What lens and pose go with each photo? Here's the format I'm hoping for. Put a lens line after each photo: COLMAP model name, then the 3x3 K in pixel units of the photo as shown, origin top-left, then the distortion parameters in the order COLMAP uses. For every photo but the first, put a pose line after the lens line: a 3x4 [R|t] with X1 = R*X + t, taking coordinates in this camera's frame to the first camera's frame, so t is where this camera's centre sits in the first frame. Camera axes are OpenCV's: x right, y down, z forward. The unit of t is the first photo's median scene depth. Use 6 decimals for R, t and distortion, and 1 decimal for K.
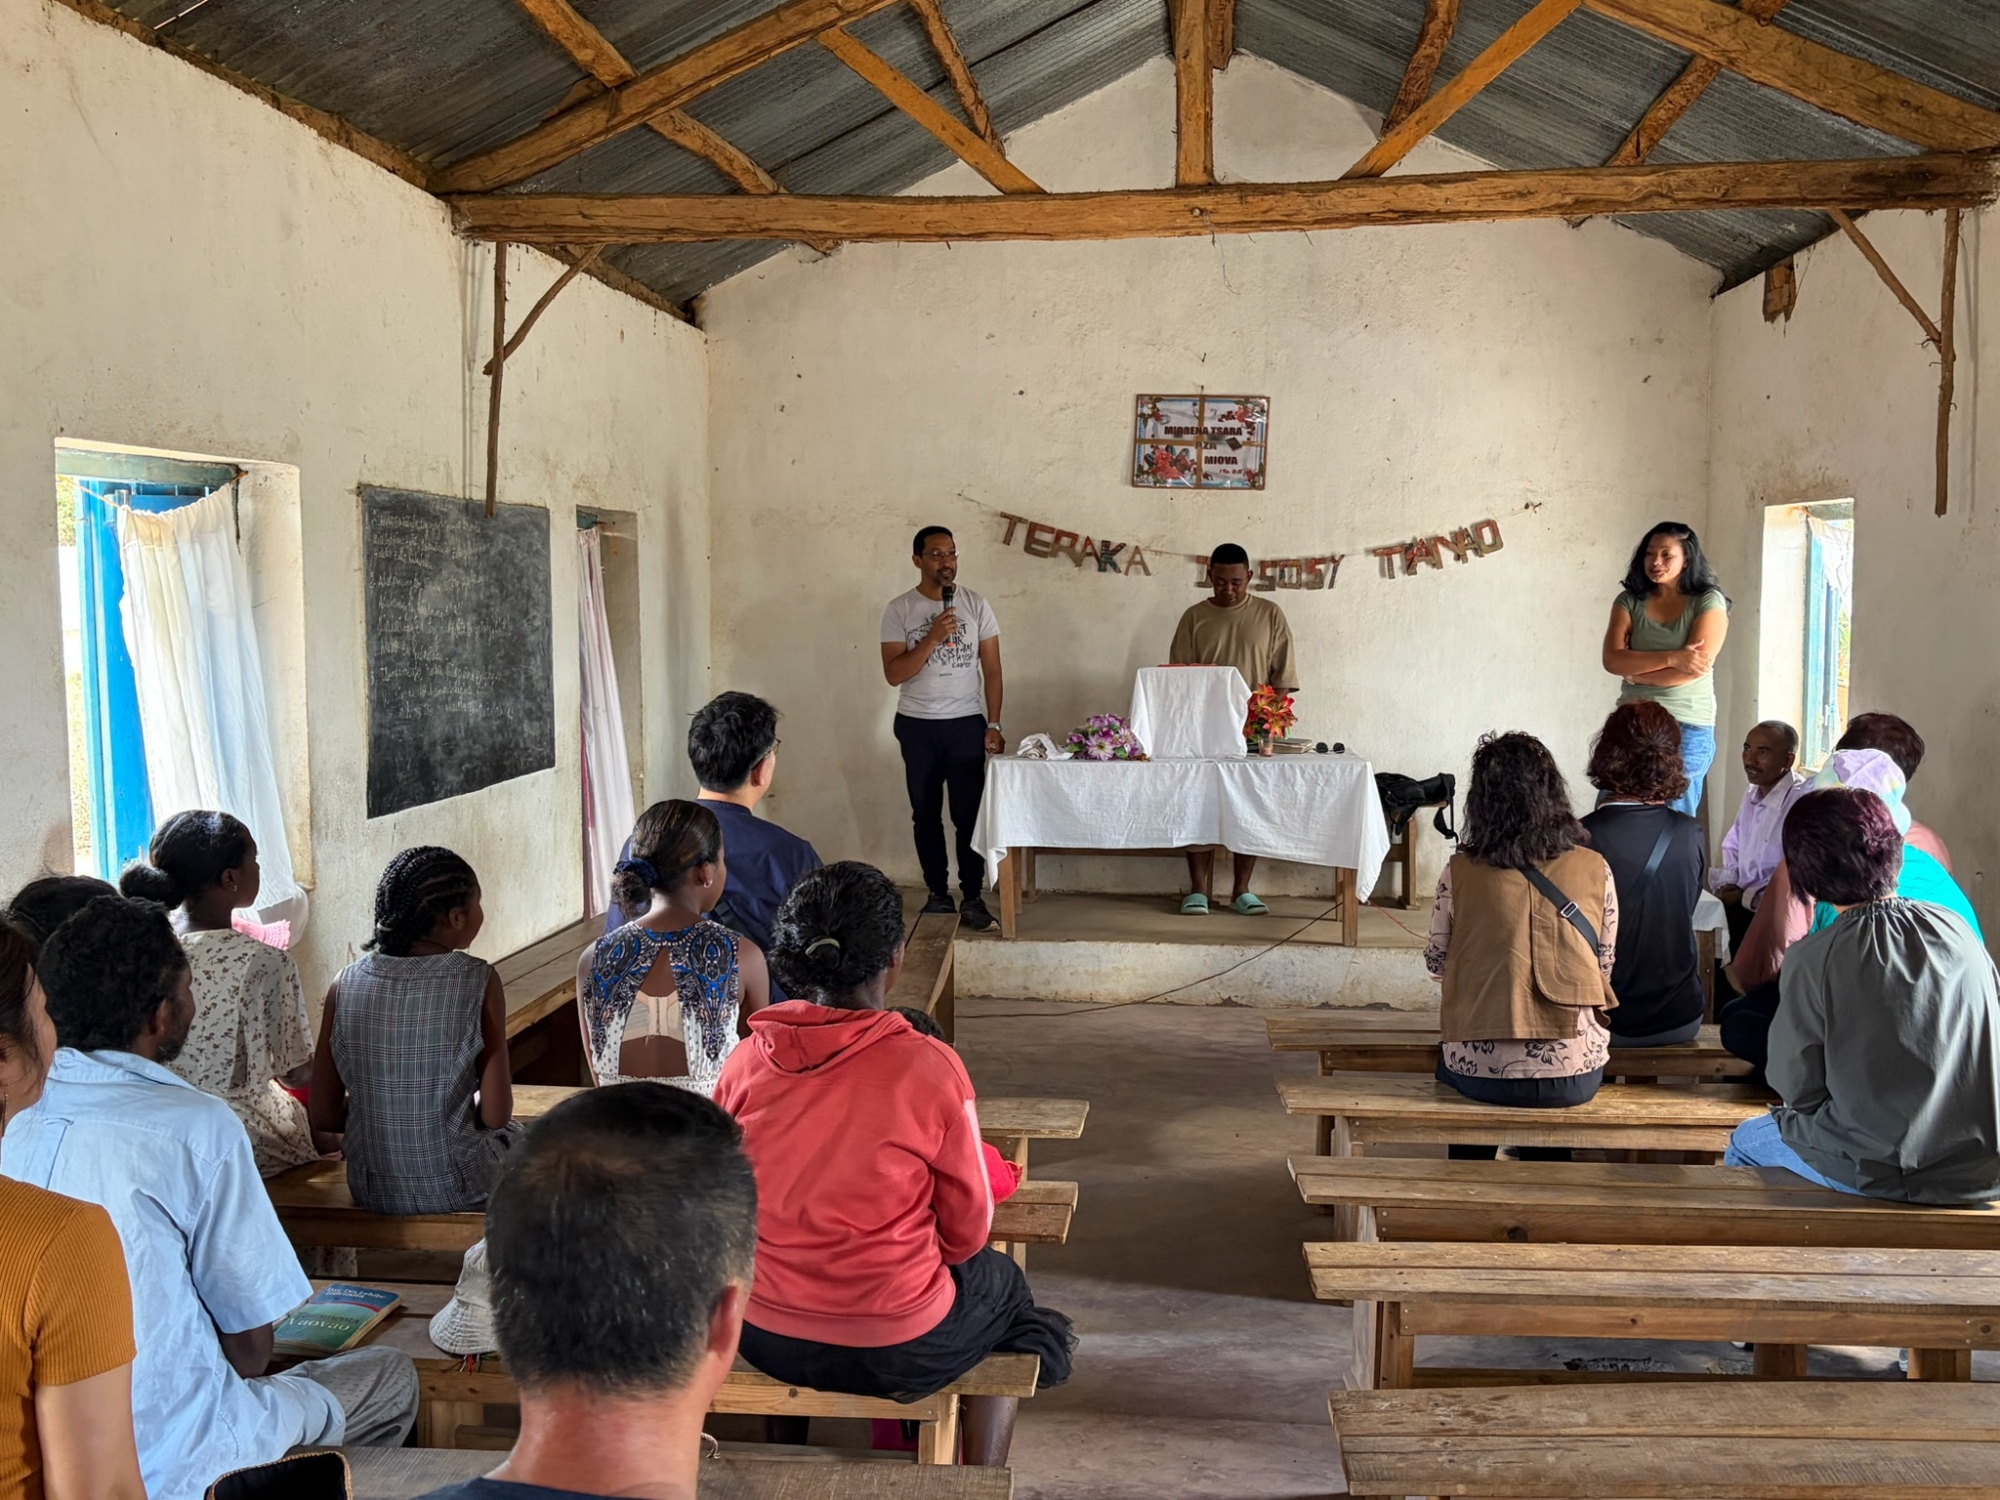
lens RADIAL K [[1994.0, 0, 994.5], [0, 1994.0, 794.7], [0, 0, 1]] dist [0.018262, 0.000000]
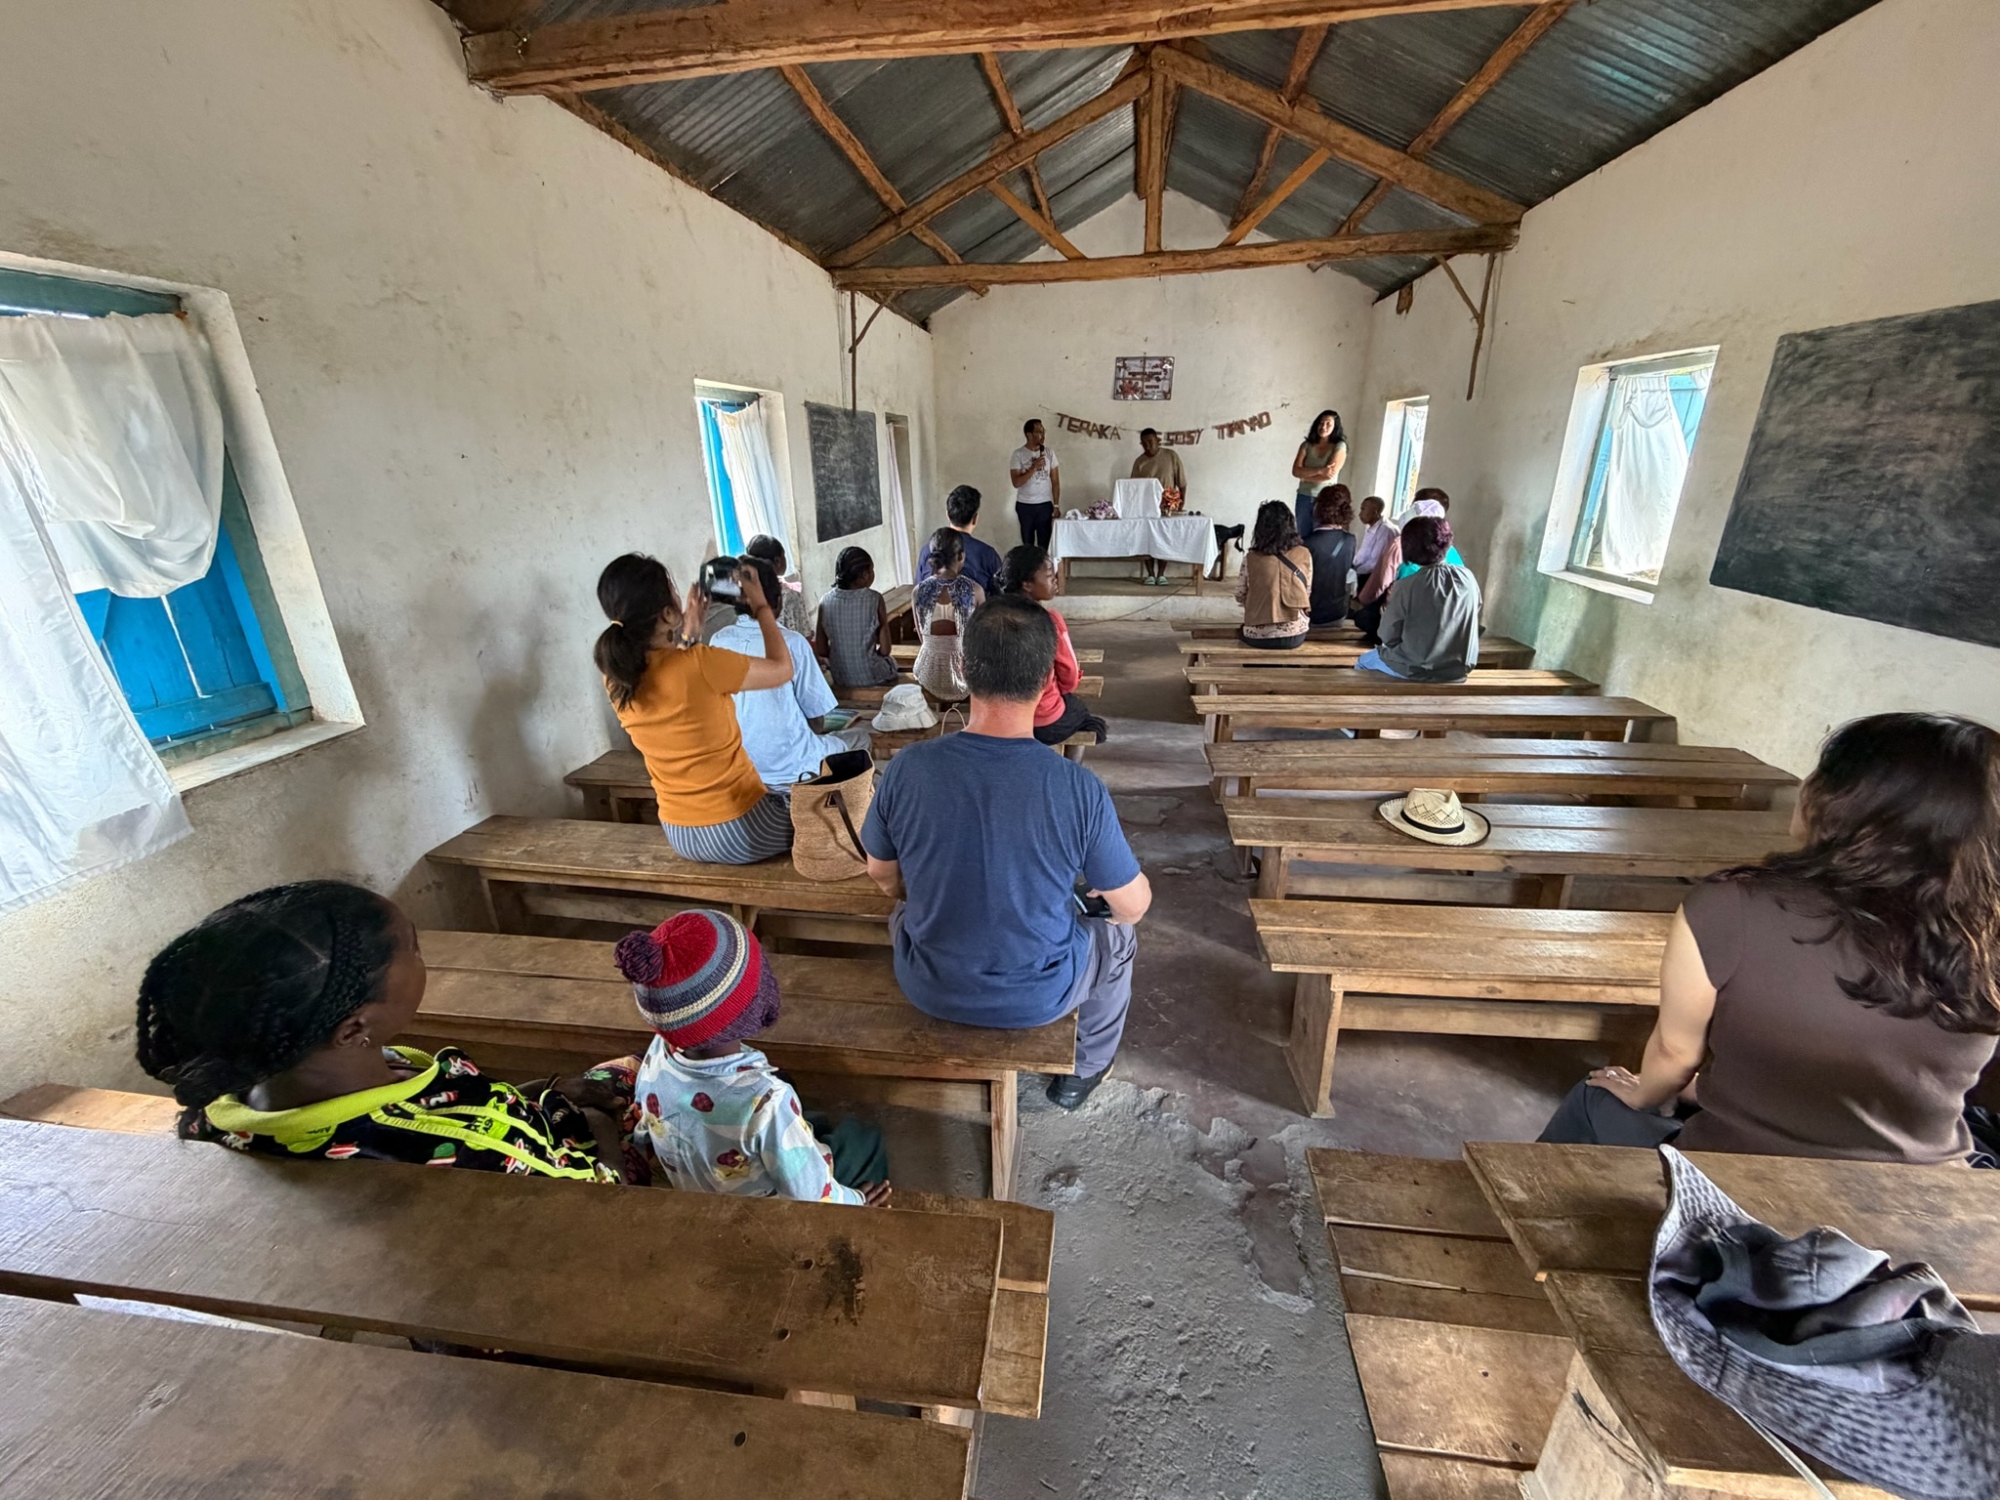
lens RADIAL K [[792.1, 0, 995.7], [0, 792.1, 753.1], [0, 0, 1]] dist [0.000958, -0.000385]
pose [[0.998480, -0.000331, -0.055120, -0.021137], [0.014150, 0.968011, 0.250509, 0.014435], [0.053274, -0.250908, 0.966544, -0.021149]]
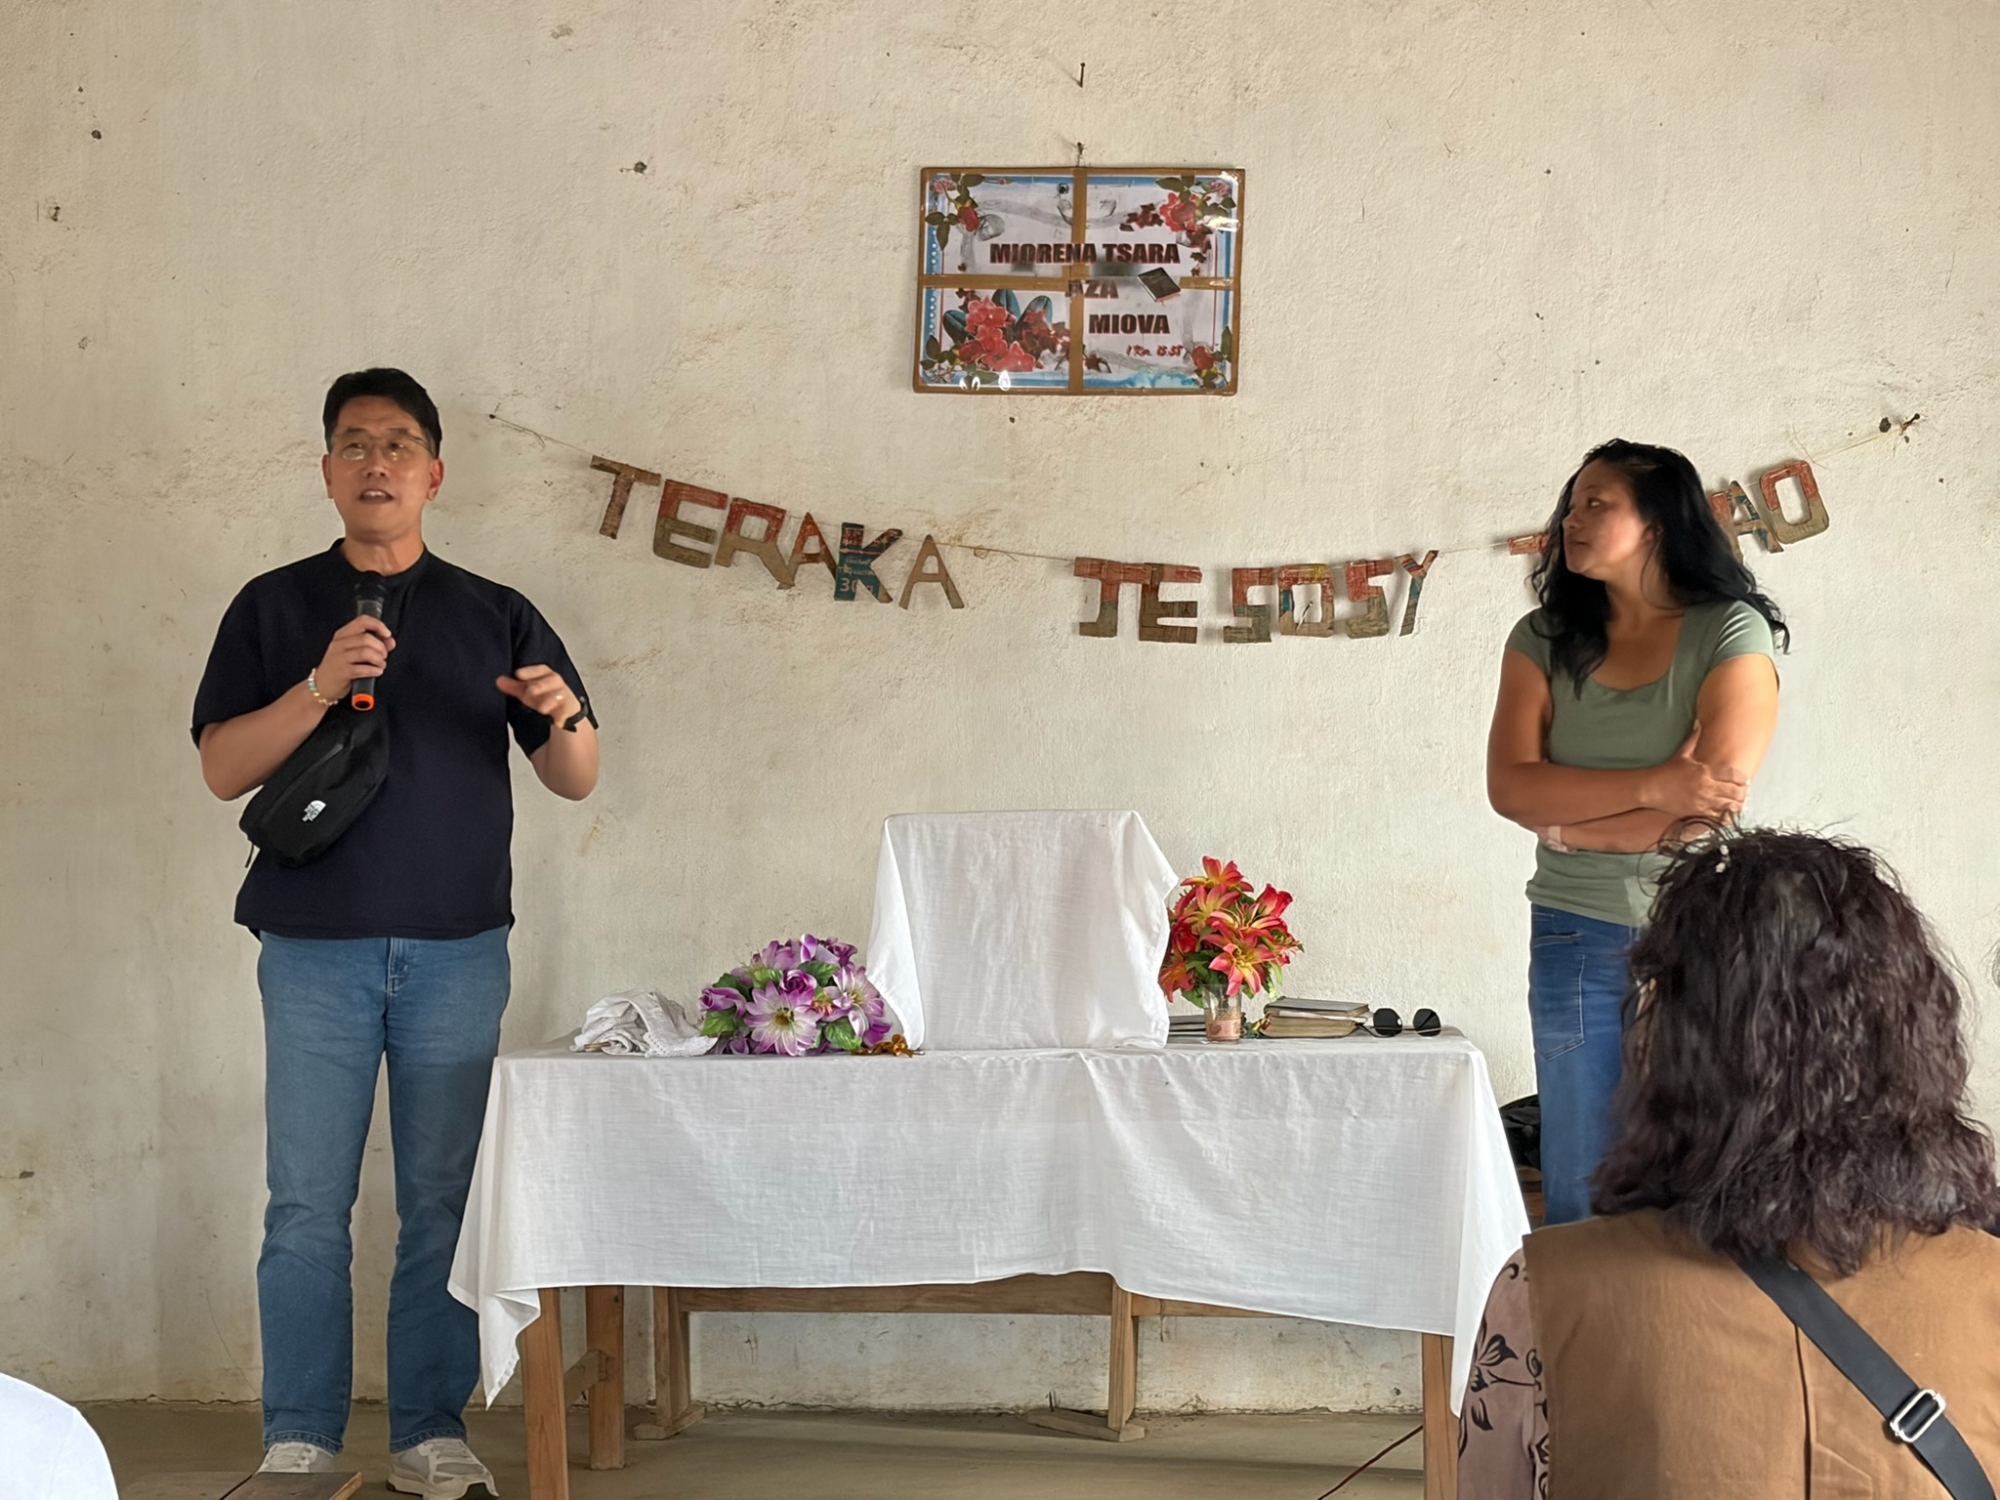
lens RADIAL K [[3809.3, 0, 1032.2], [0, 3809.3, 804.7], [0, 0, 1]] dist [0.087801, 0.000000]
pose [[0.999940, -0.010739, 0.002055, 0.100052], [0.010902, 0.993552, -0.112851, 0.018443], [-0.000830, 0.112866, 0.993610, 0.264300]]
